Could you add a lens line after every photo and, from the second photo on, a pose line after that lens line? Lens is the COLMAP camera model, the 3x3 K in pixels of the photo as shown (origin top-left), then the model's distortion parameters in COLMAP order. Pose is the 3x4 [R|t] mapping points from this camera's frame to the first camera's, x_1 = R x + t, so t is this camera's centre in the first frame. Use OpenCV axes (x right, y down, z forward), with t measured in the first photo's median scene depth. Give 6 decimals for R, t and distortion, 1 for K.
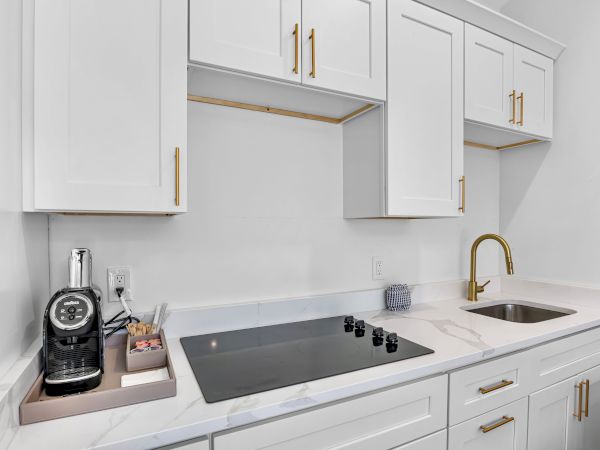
lens RADIAL K [[333.5, 0, 301.8], [0, 333.5, 234.5], [0, 0, 1]] dist [-0.005615, -0.000906]
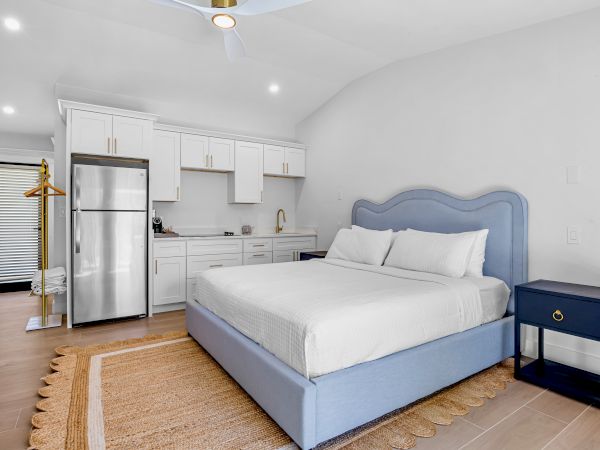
lens RADIAL K [[334.8, 0, 301.5], [0, 334.8, 220.2], [0, 0, 1]] dist [-0.004071, -0.000201]
pose [[0.994153, 0.000750, 0.107974, 0.492154], [0.000542, 0.999929, -0.011938, 0.151568], [-0.107975, 0.011926, 0.994082, -2.270352]]
